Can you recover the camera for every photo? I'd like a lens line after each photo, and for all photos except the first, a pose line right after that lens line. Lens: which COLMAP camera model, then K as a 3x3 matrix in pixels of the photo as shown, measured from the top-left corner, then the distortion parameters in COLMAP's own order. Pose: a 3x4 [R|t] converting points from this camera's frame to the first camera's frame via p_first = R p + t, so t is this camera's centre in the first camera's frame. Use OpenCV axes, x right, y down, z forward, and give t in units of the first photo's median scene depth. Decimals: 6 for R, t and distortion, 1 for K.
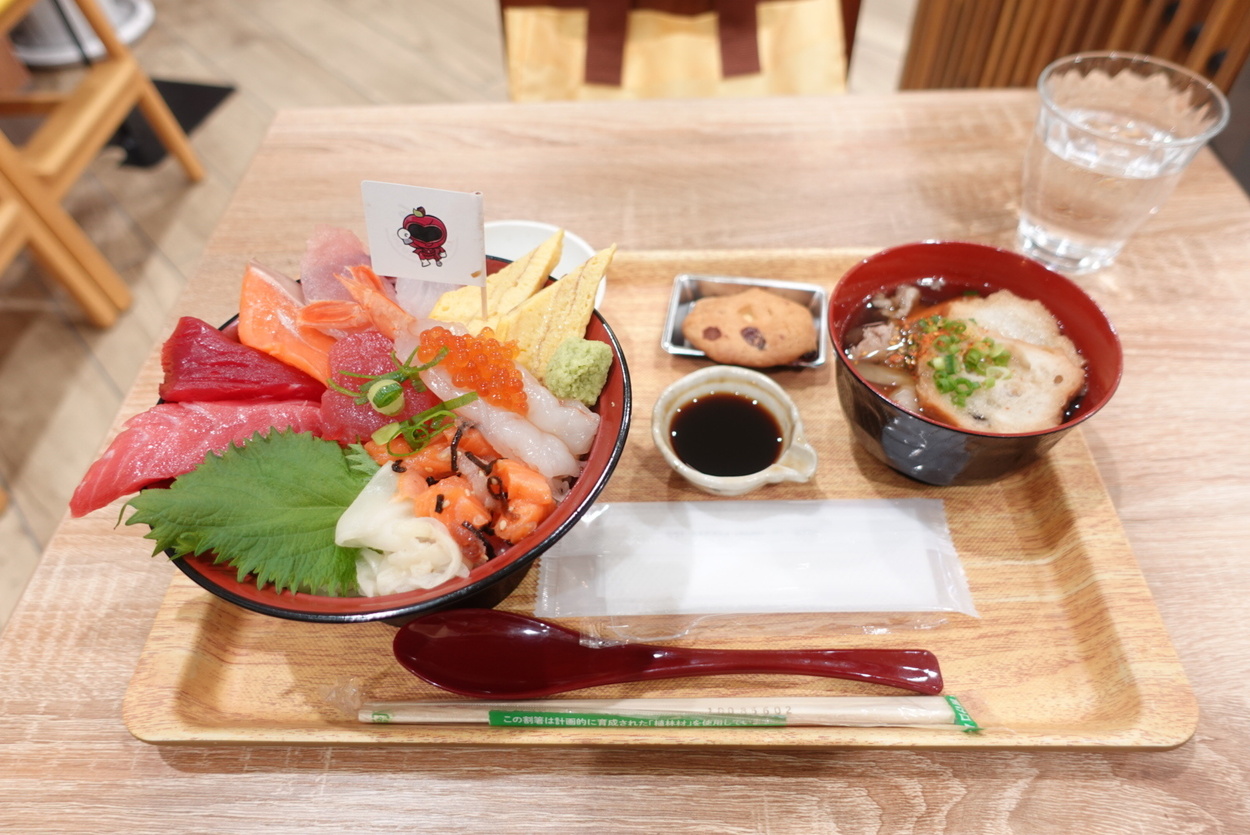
lens RADIAL K [[848.4, 0, 628.1], [0, 848.4, 410.6], [0, 0, 1]] dist [-0.012744, -0.000210]
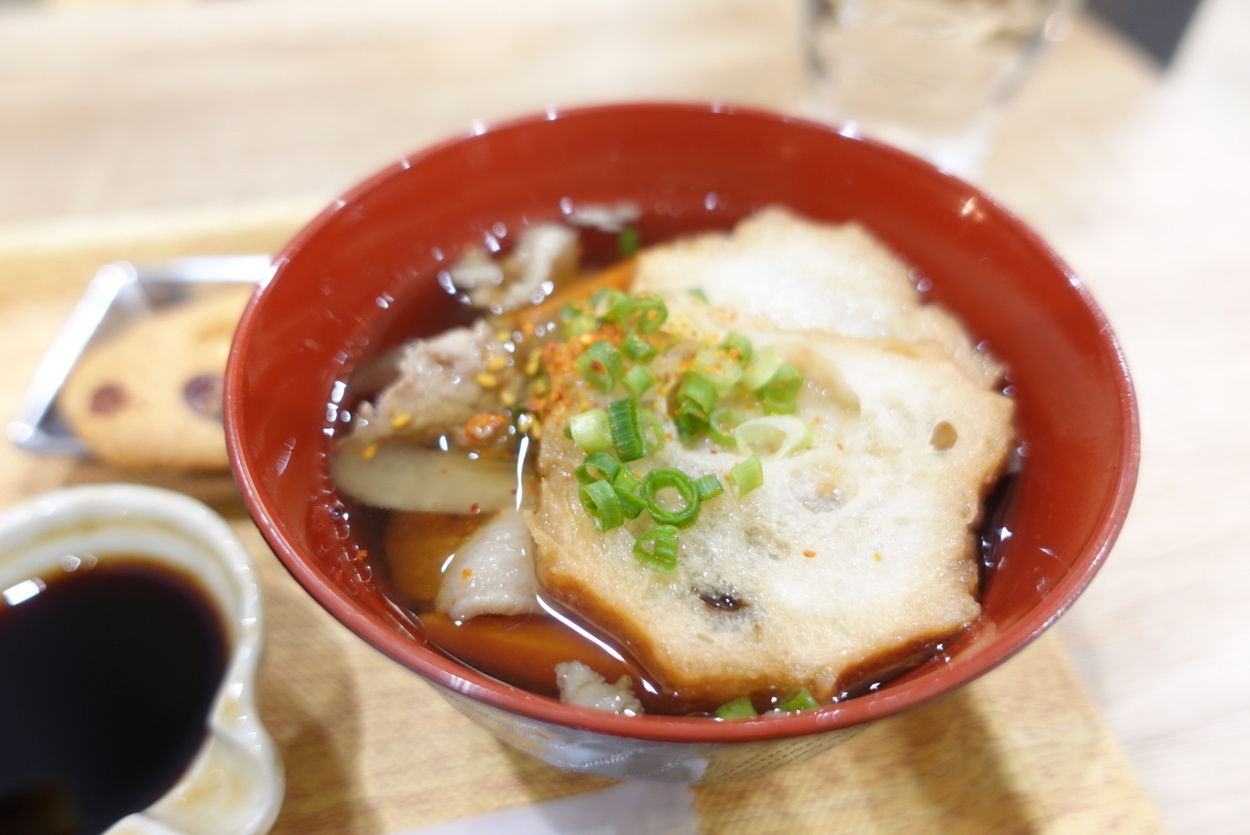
lens RADIAL K [[848.4, 0, 628.1], [0, 848.4, 410.6], [0, 0, 1]] dist [-0.012744, -0.000210]
pose [[0.976915, -0.122831, 0.174785, 0.321355], [0.128732, 0.991417, -0.022790, -0.053260], [-0.170486, 0.044765, 0.984343, 0.673723]]
